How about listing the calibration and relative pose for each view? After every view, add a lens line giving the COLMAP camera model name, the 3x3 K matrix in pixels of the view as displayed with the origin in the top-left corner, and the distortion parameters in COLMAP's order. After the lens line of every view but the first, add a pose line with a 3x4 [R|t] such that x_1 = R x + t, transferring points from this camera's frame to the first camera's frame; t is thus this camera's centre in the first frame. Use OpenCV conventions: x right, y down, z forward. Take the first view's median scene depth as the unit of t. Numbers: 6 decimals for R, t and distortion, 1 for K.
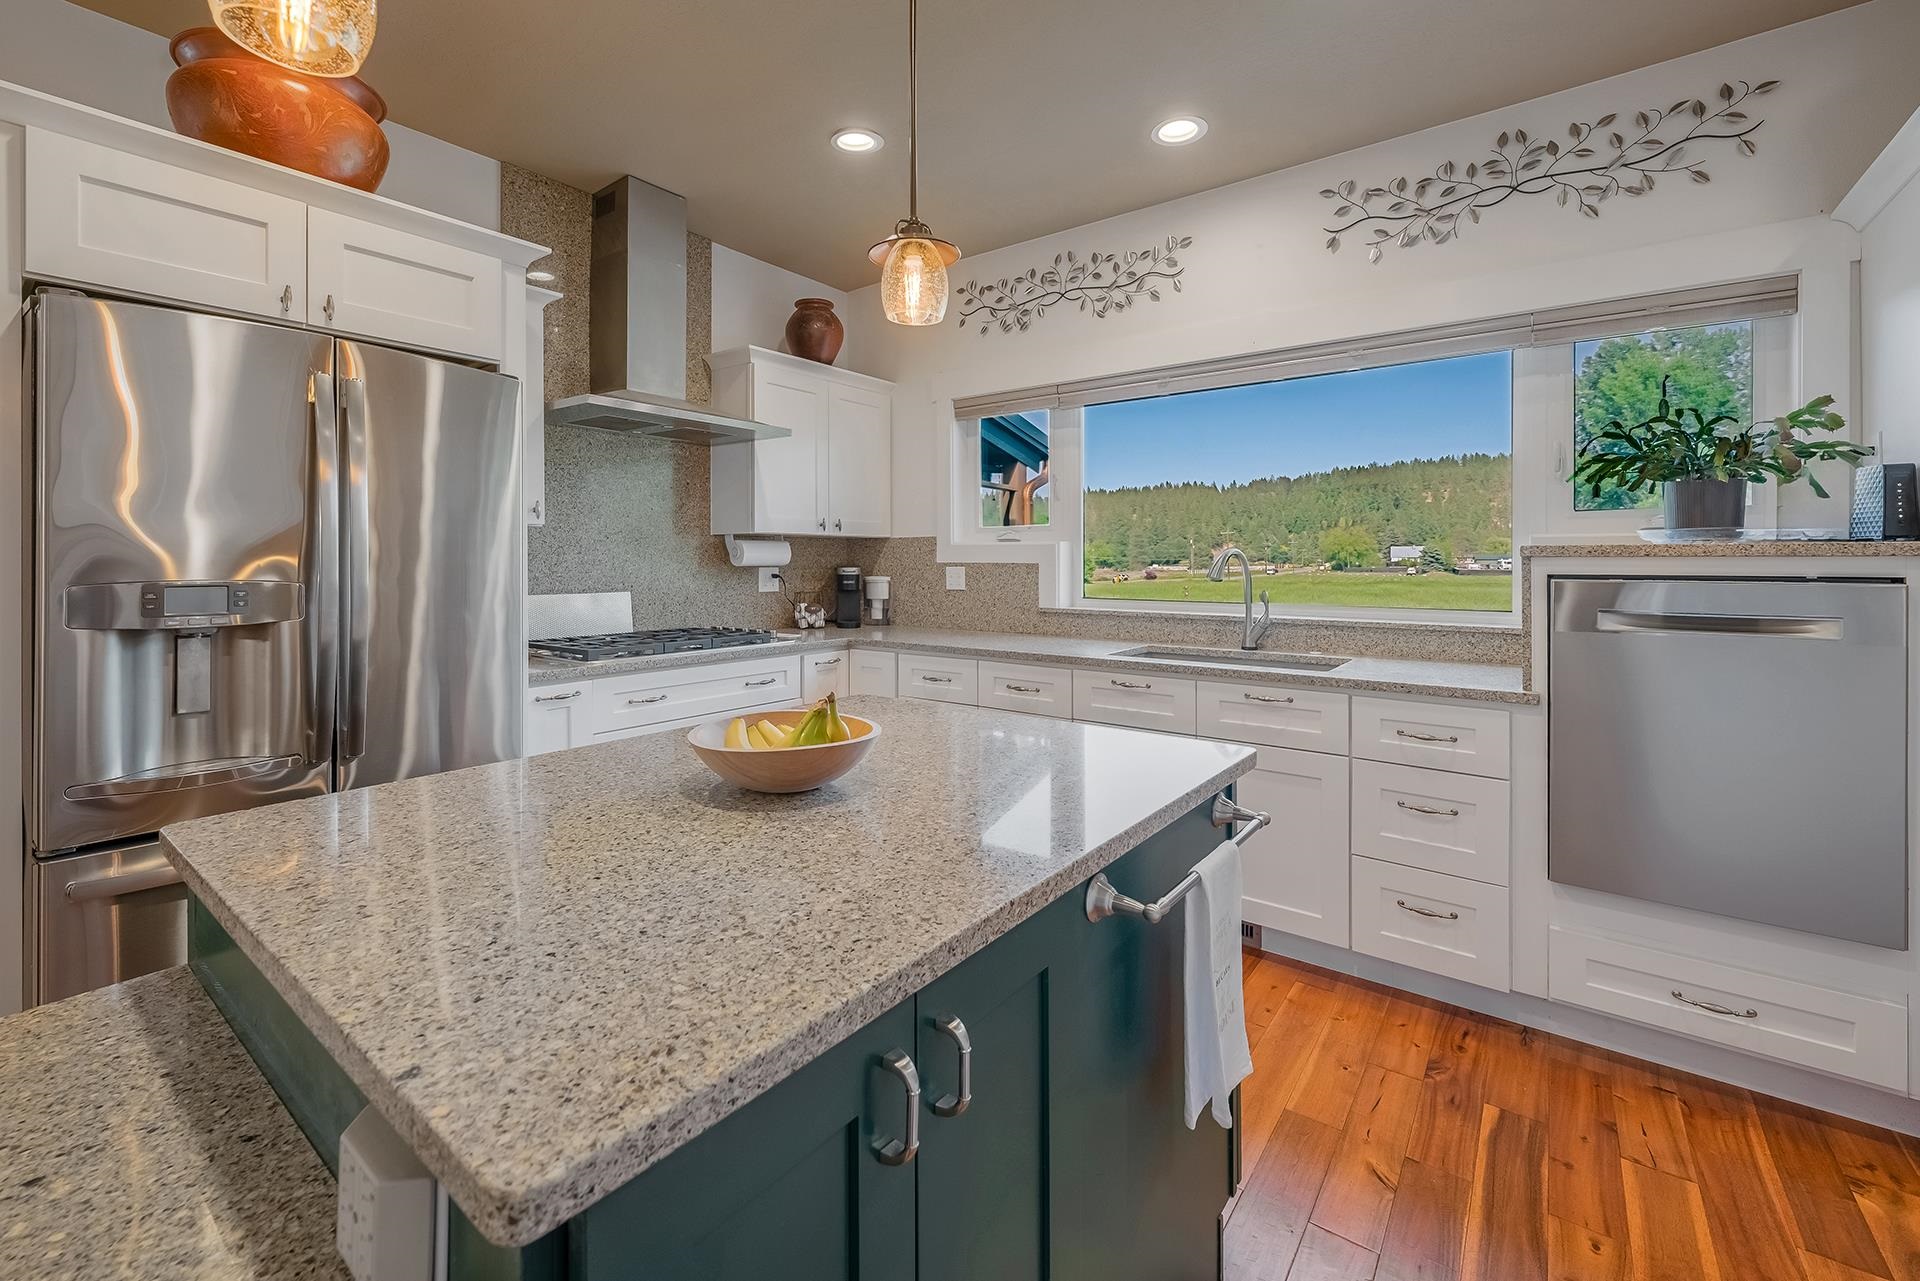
lens RADIAL K [[791.3, 0, 944.3], [0, 791.3, 560.8], [0, 0, 1]] dist [-0.000669, 0.000116]
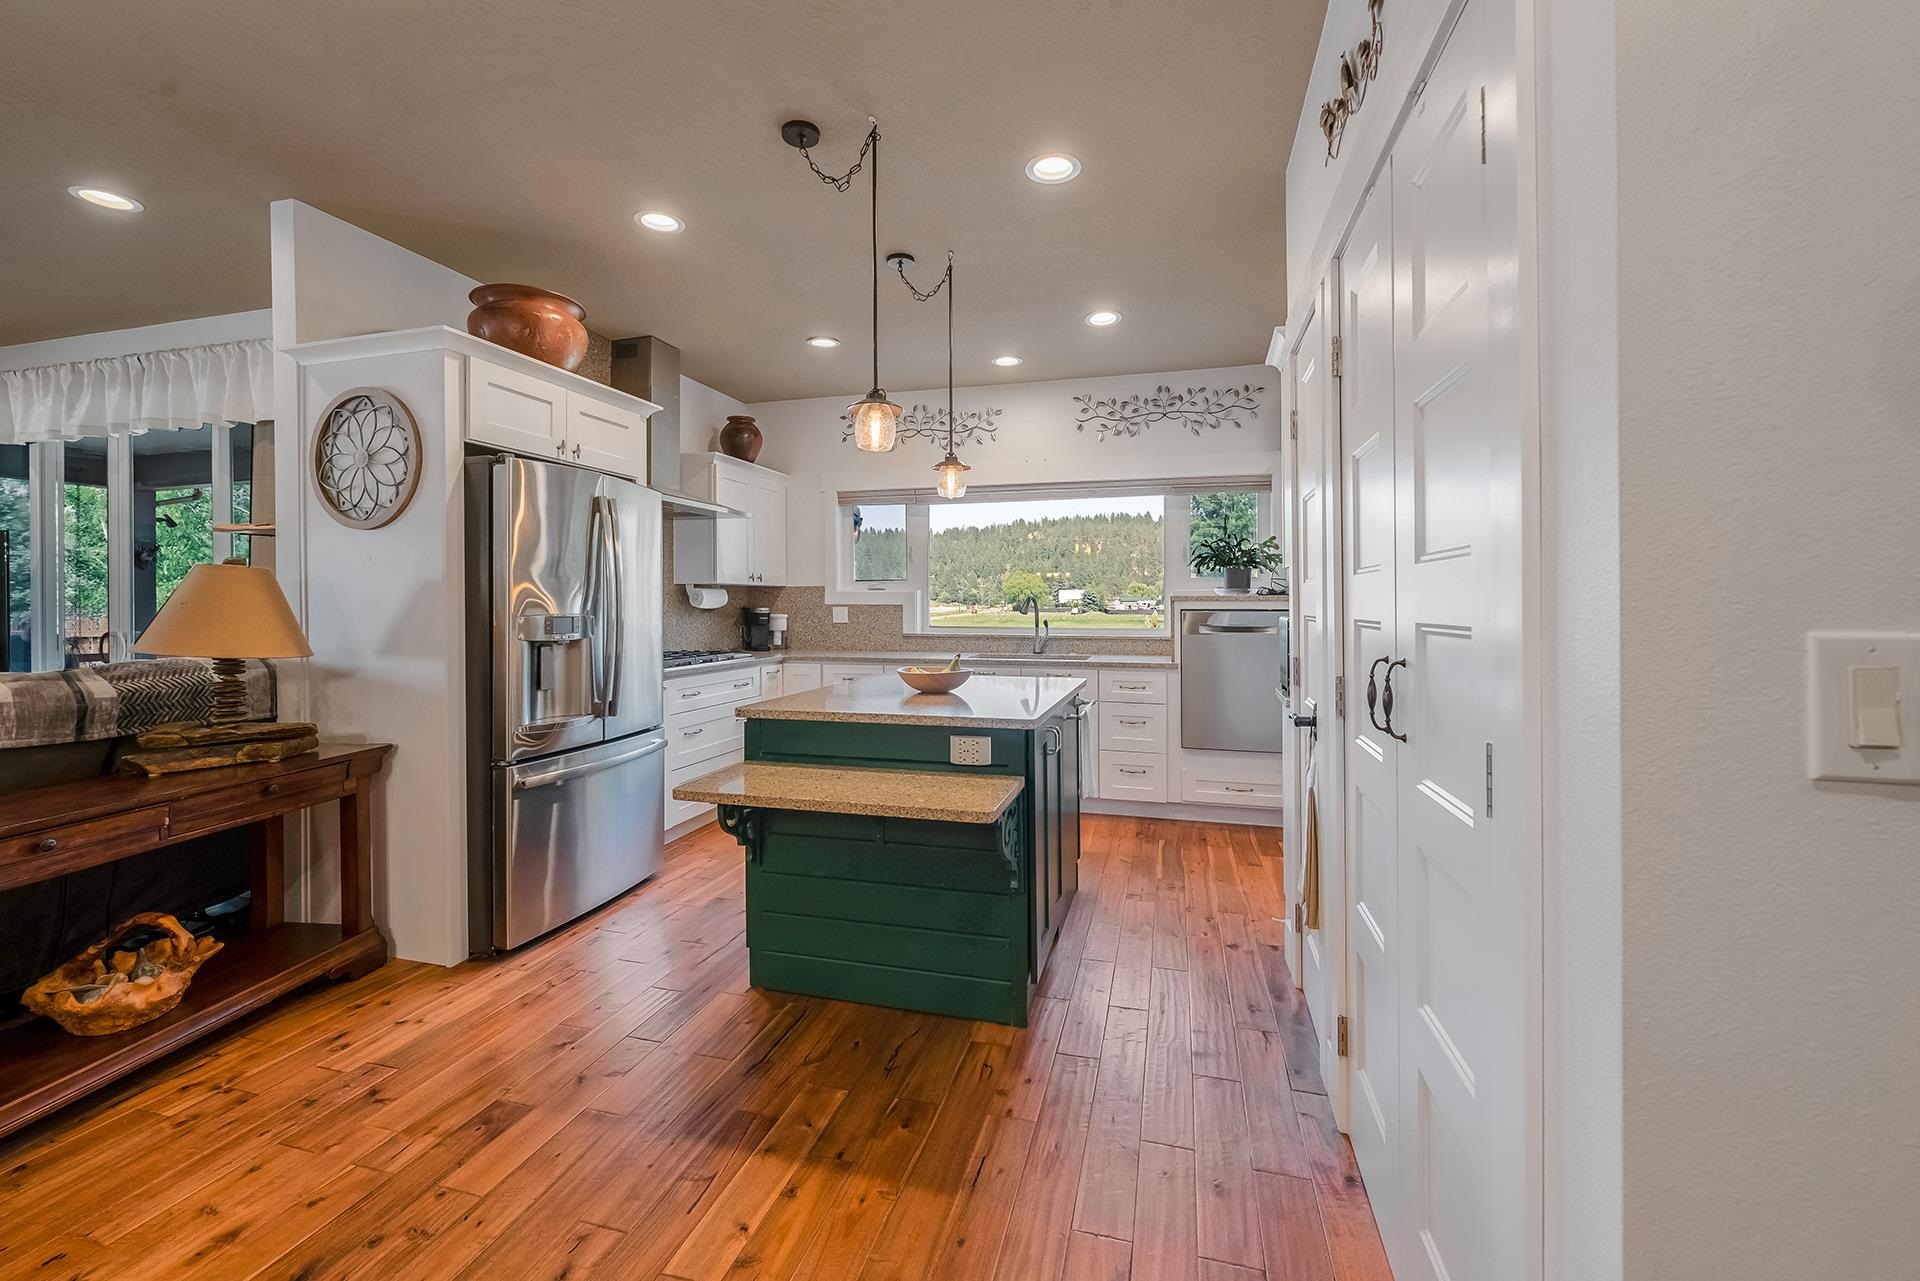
lens RADIAL K [[791.3, 0, 933.8], [0, 791.3, 593.9], [0, 0, 1]] dist [-0.000669, 0.000116]
pose [[0.935496, 0.003201, 0.353322, -0.399400], [0.000700, 0.999940, -0.010912, -0.000763], [-0.353336, 0.010456, 0.935438, -0.496165]]
